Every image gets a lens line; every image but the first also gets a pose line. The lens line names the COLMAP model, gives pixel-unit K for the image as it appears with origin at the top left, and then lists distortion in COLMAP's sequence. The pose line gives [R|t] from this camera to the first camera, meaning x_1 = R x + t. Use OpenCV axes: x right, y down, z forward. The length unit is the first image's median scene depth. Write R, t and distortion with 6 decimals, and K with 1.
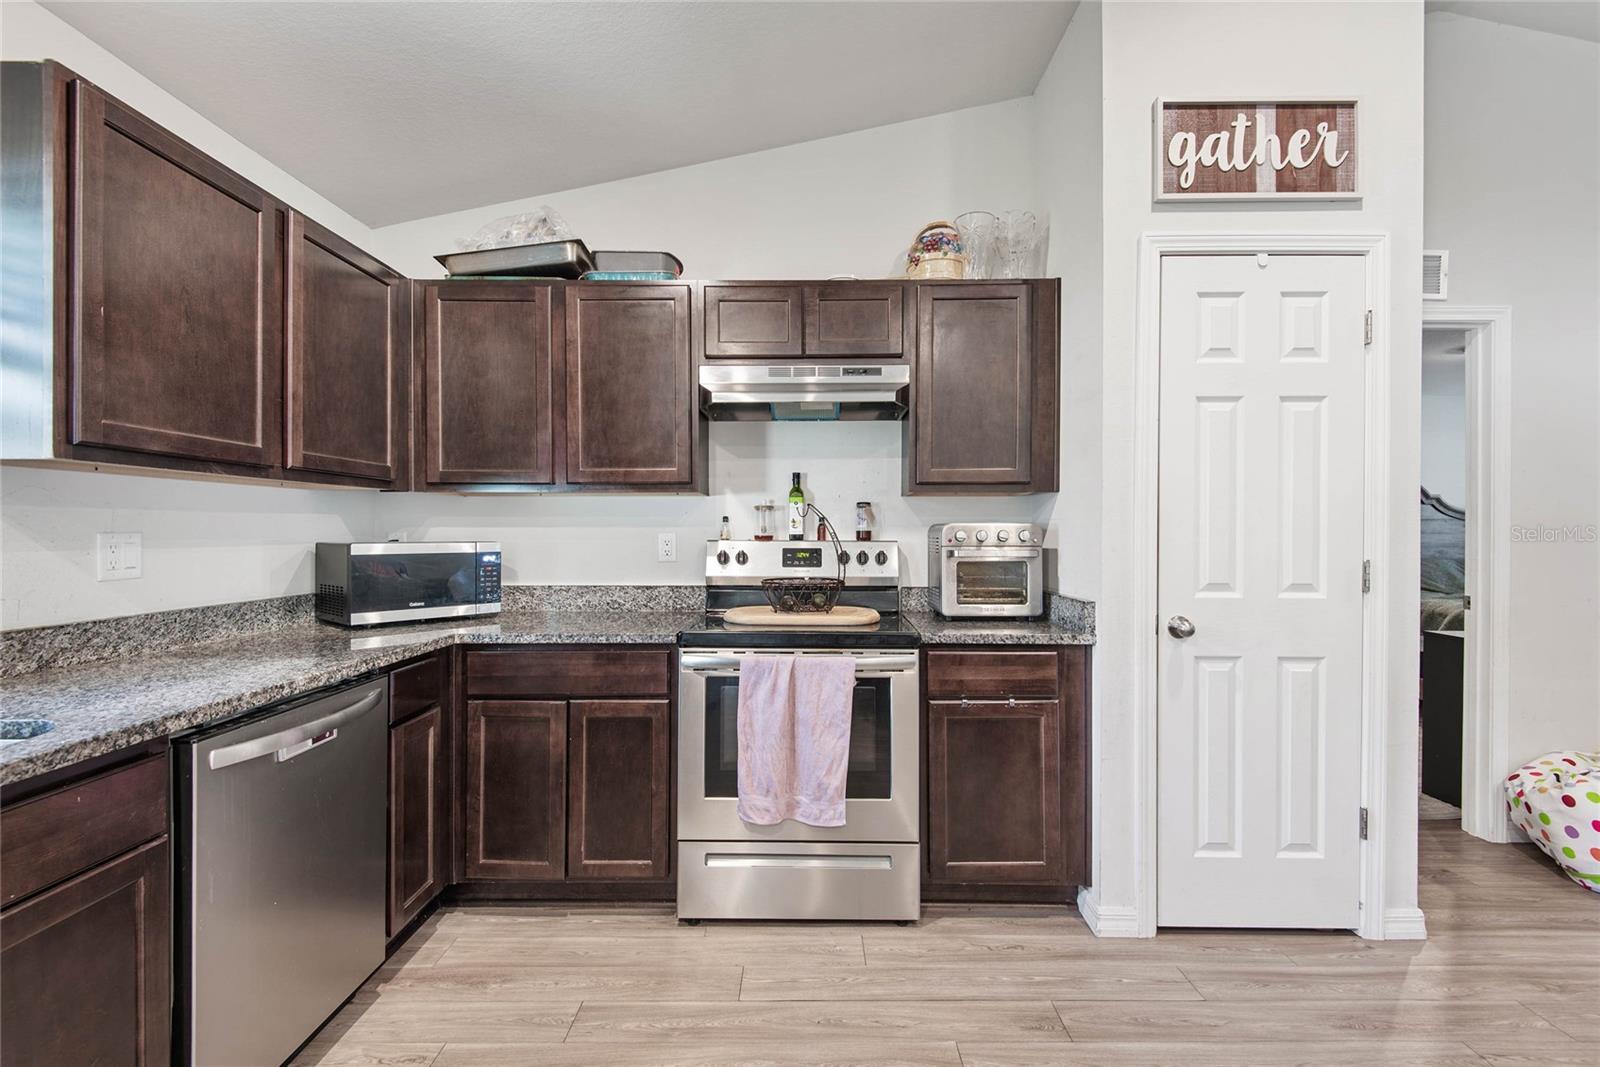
lens RADIAL K [[731.0, 0, 811.4], [0, 731.0, 531.8], [0, 0, 1]] dist [0.029926, -0.017151]
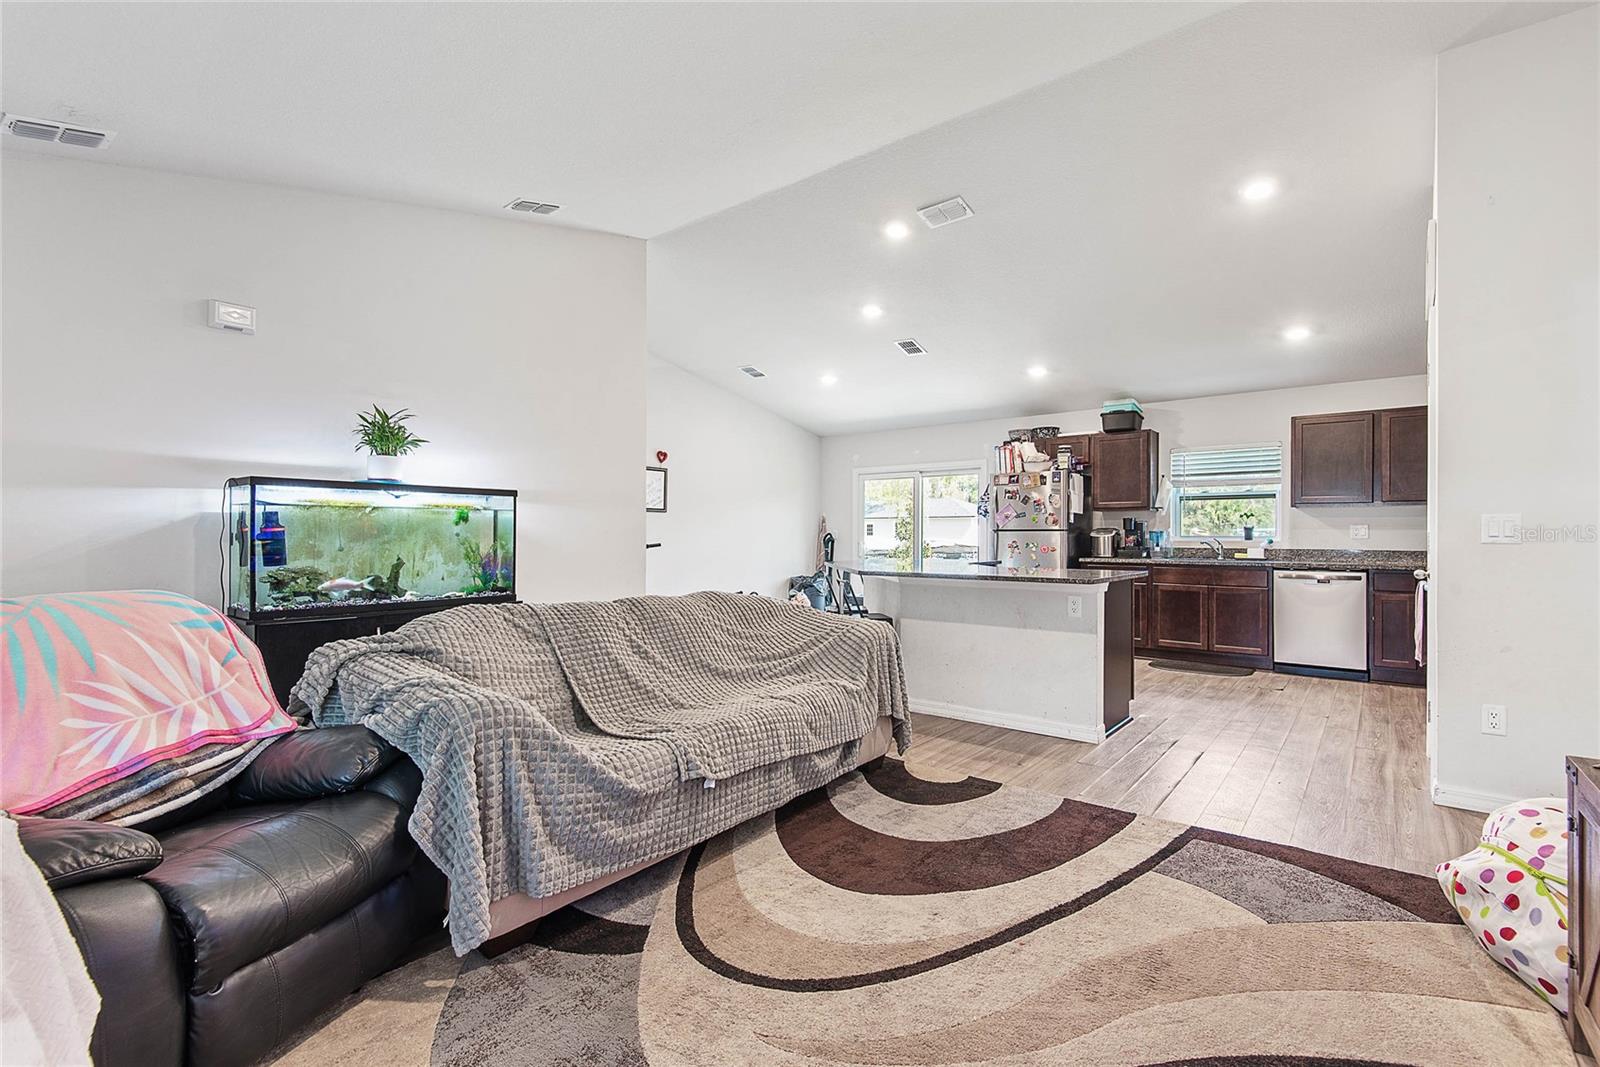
lens RADIAL K [[731.0, 0, 805.9], [0, 731.0, 529.4], [0, 0, 1]] dist [0.029926, -0.017151]
pose [[-0.624690, -0.007856, -0.780834, 2.606317], [-0.005171, 0.999969, -0.005924, 0.045226], [0.780856, 0.000337, -0.624711, 0.925229]]
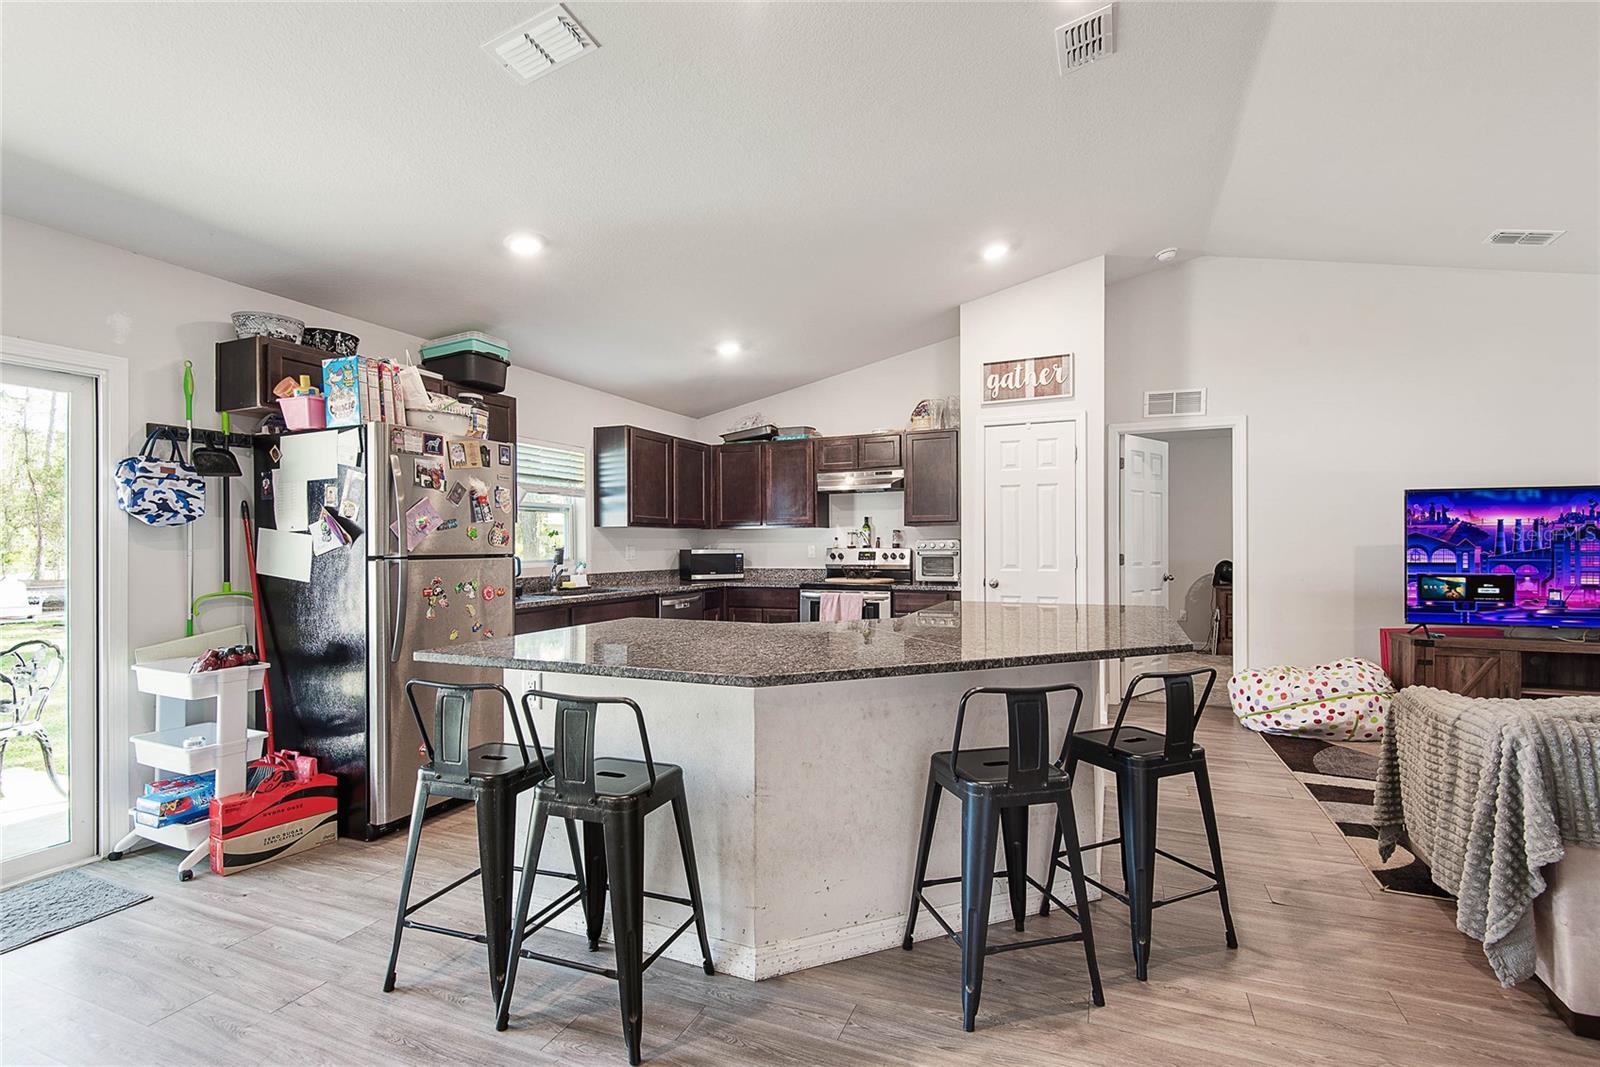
lens RADIAL K [[731.0, 0, 805.2], [0, 731.0, 545.0], [0, 0, 1]] dist [0.029926, -0.017151]
pose [[0.922092, -0.007211, -0.386903, 0.833170], [0.006095, 0.999973, -0.004111, 0.012894], [0.386922, 0.001432, 0.922111, -1.370259]]
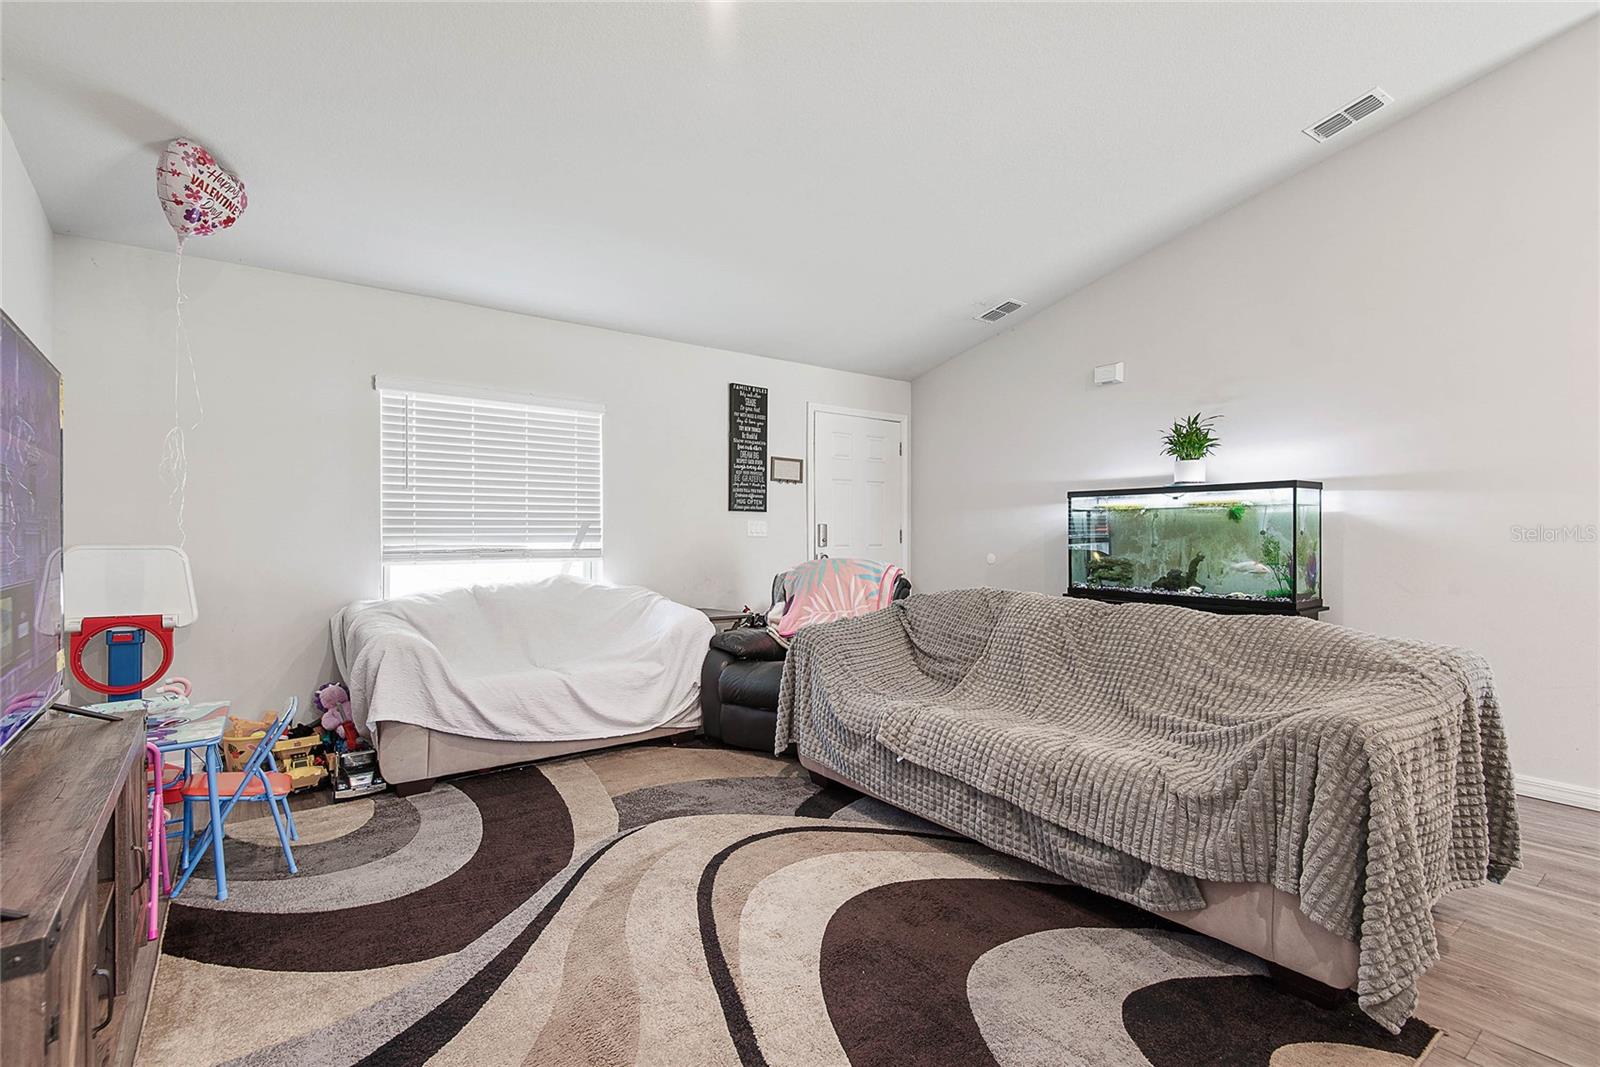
lens RADIAL K [[731.0, 0, 806.8], [0, 731.0, 529.9], [0, 0, 1]] dist [0.029926, -0.017151]
pose [[-0.590016, 0.002567, 0.807387, 0.982913], [0.001586, 0.999997, -0.002020, 0.046759], [-0.807390, 0.000089, -0.590018, 0.962880]]
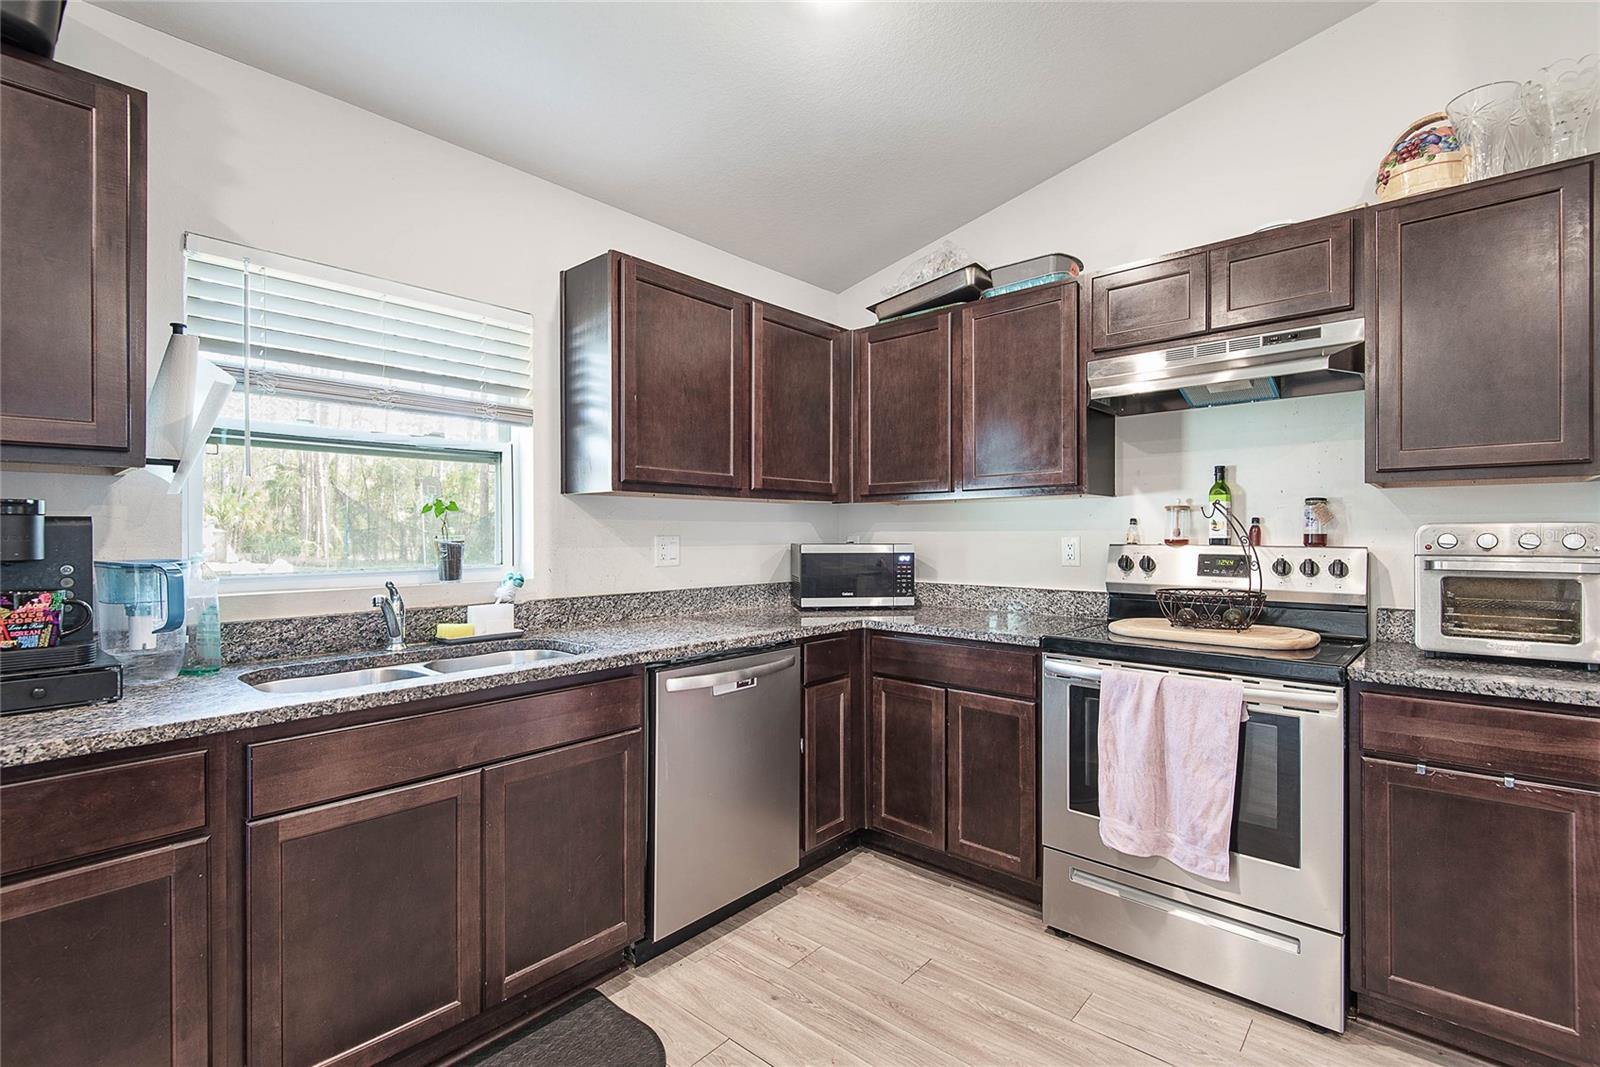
lens RADIAL K [[731.0, 0, 802.2], [0, 731.0, 532.2], [0, 0, 1]] dist [0.029926, -0.017151]
pose [[0.749561, -0.003008, -0.661928, 0.235595], [-0.000380, 0.999988, -0.004975, 0.000921], [0.661935, 0.003980, 0.749551, 0.033915]]
